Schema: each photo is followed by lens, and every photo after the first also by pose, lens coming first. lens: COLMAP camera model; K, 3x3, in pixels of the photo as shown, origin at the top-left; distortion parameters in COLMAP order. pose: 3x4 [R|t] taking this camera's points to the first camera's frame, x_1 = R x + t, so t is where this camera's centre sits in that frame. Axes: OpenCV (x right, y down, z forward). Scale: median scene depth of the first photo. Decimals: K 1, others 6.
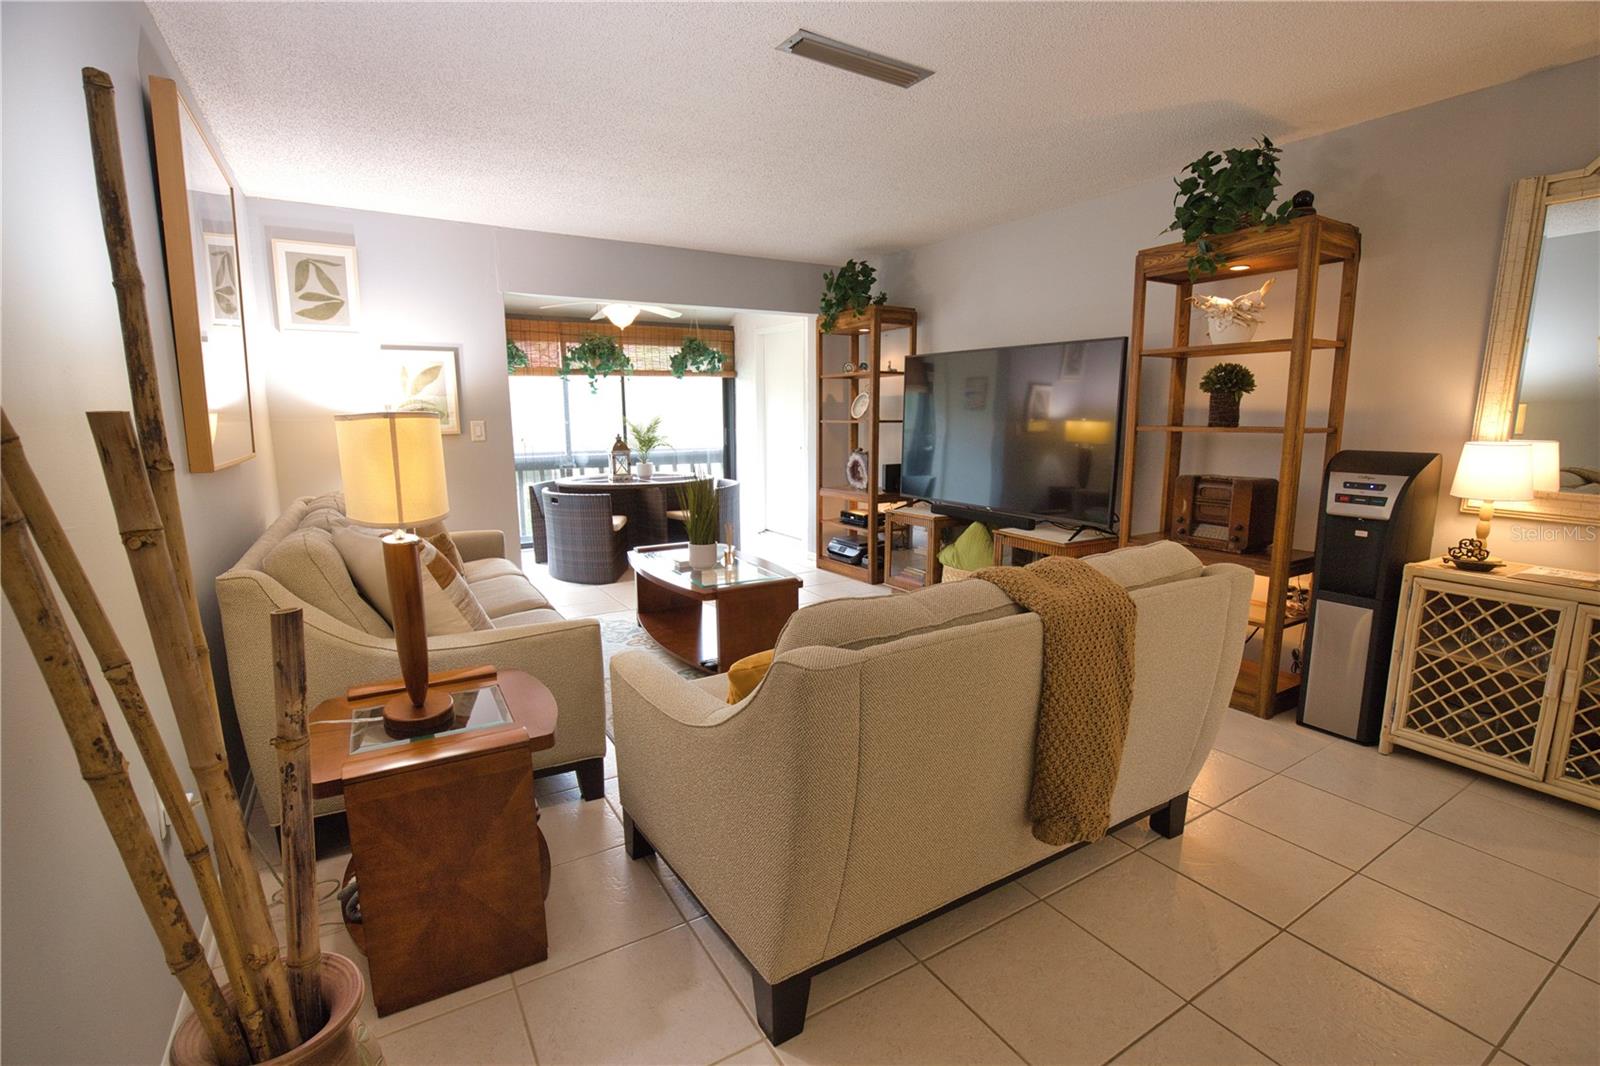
lens RADIAL K [[726.3, 0, 801.8], [0, 726.3, 535.3], [0, 0, 1]] dist [-0.031862, 0.004341]
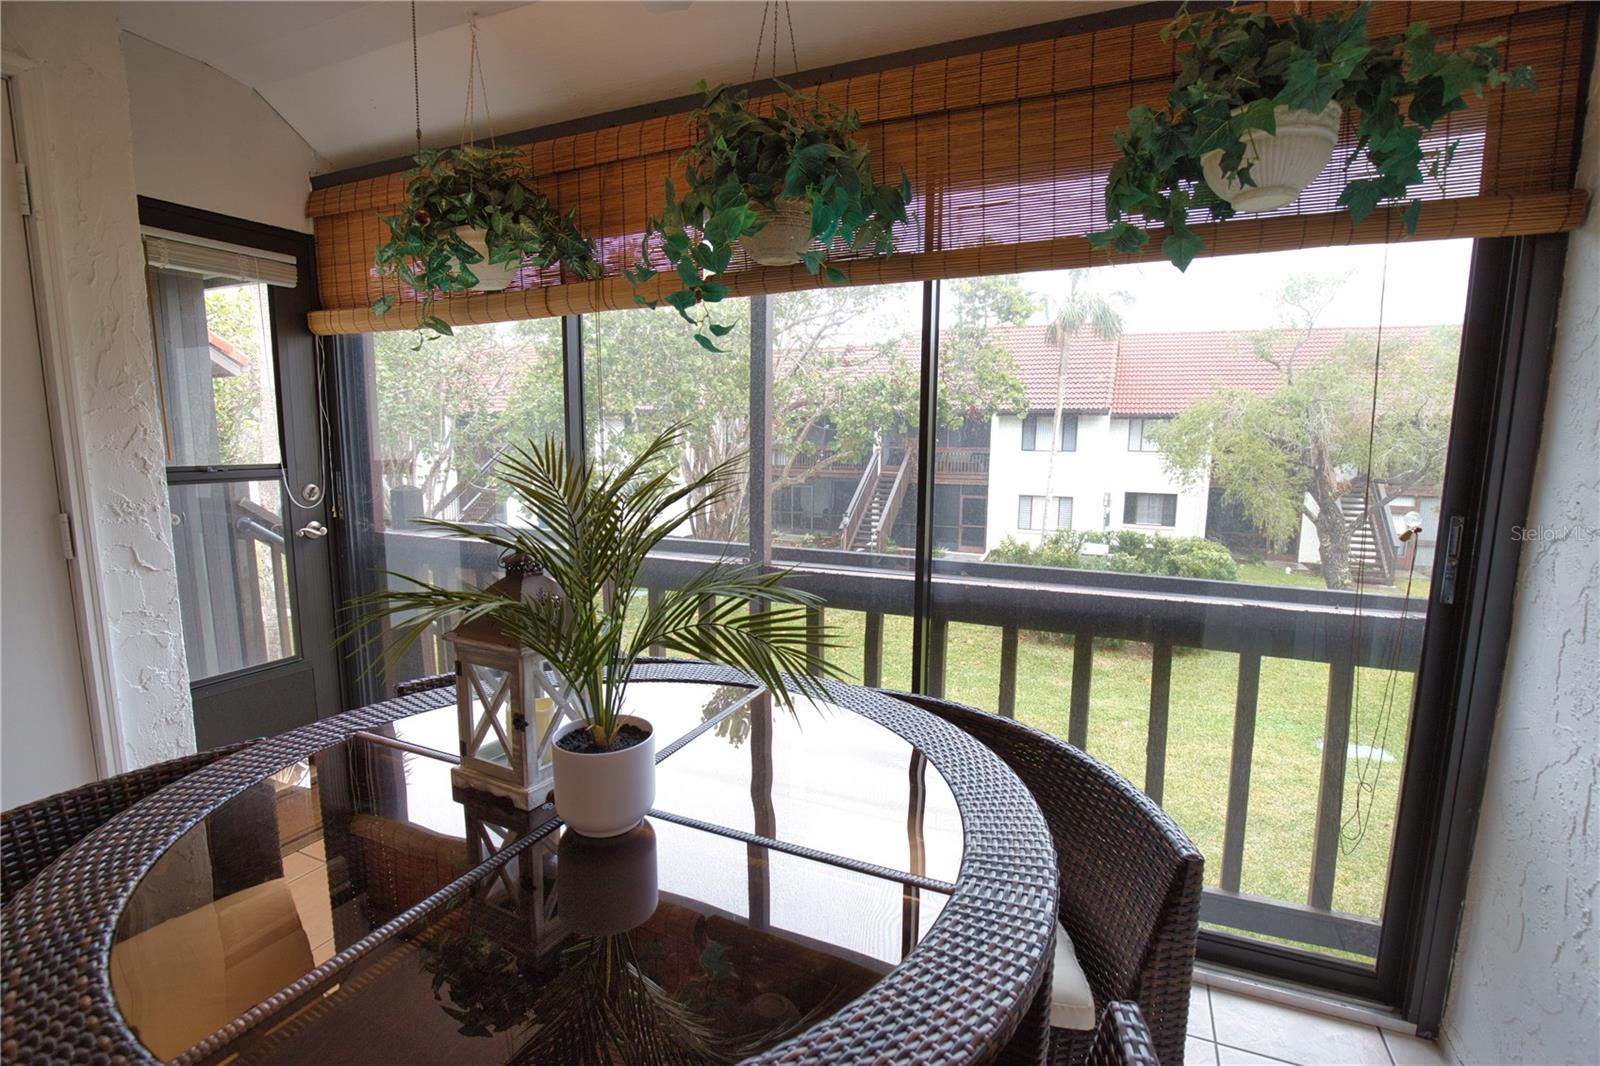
lens RADIAL K [[726.3, 0, 809.2], [0, 726.3, 539.7], [0, 0, 1]] dist [-0.031862, 0.004341]
pose [[0.576039, 0.125162, -0.807783, -0.078823], [-0.147702, 0.987879, 0.047739, -0.189150], [0.803968, 0.091812, 0.587543, 1.129977]]
